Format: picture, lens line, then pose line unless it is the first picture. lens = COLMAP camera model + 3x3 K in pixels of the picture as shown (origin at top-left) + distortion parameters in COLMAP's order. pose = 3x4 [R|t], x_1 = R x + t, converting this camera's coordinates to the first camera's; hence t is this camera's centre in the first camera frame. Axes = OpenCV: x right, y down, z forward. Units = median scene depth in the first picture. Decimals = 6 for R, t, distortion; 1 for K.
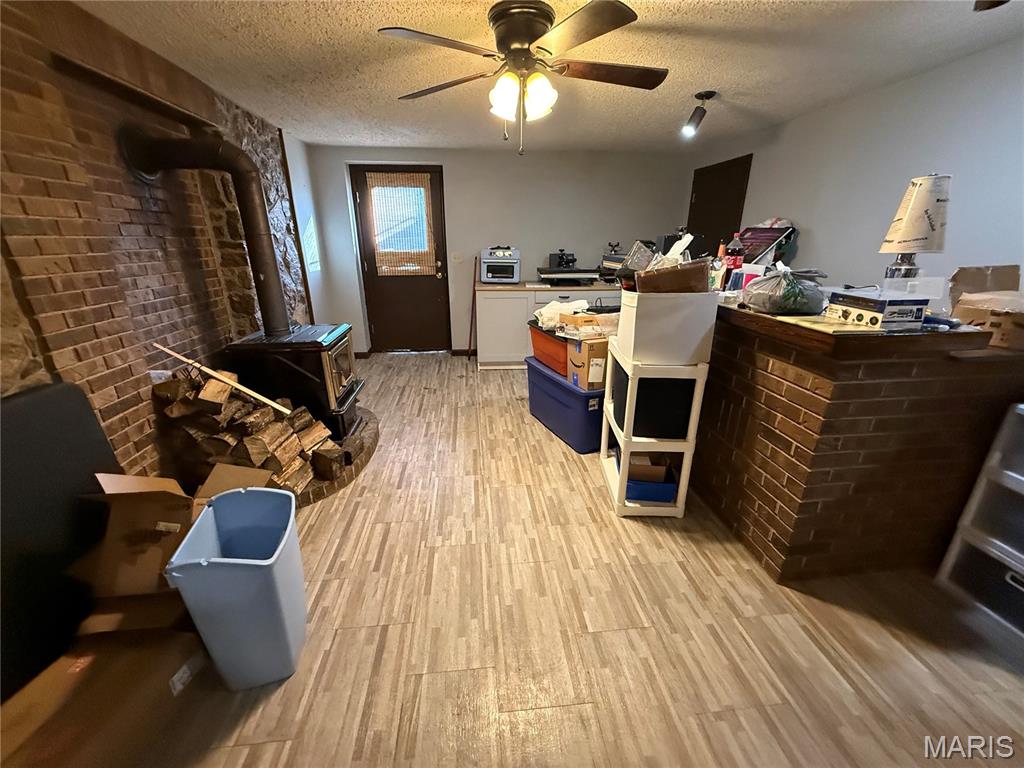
lens RADIAL K [[406.0, 0, 511.4], [0, 406.0, 381.9], [0, 0, 1]] dist [-0.000190, -0.000126]
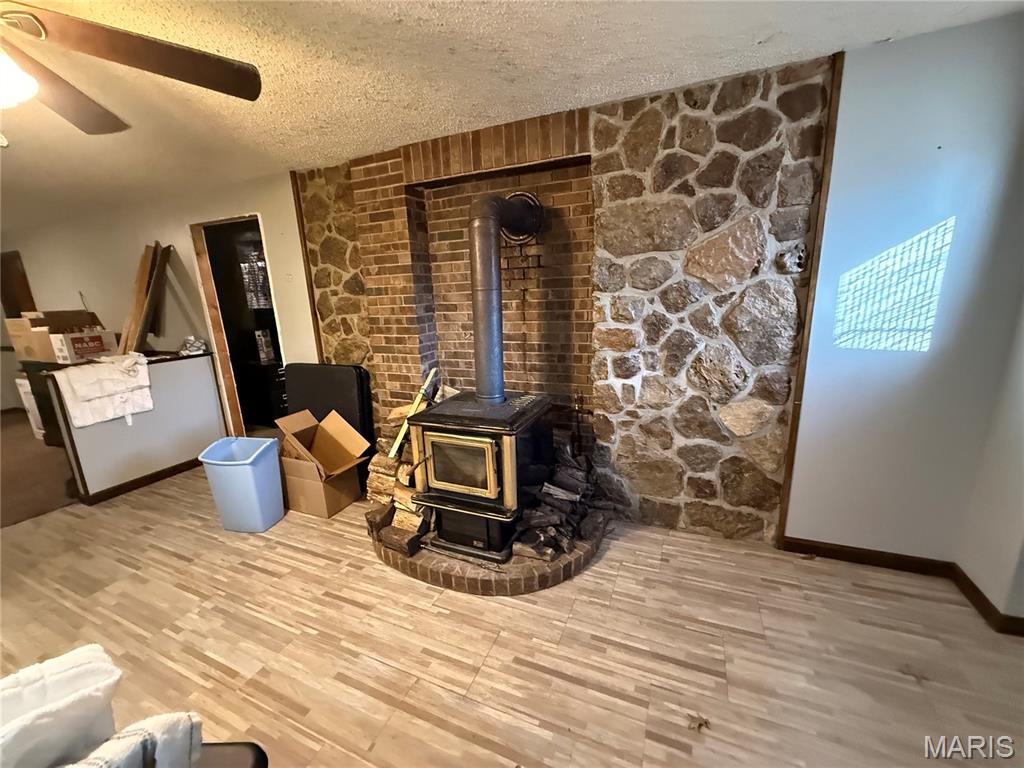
lens RADIAL K [[406.0, 0, 512.3], [0, 406.0, 383.9], [0, 0, 1]] dist [-0.000190, -0.000126]
pose [[-0.489909, 0.229619, -0.840990, 0.138334], [-0.248358, 0.887951, 0.387119, -0.543532], [0.835648, 0.398520, -0.377988, 1.477835]]
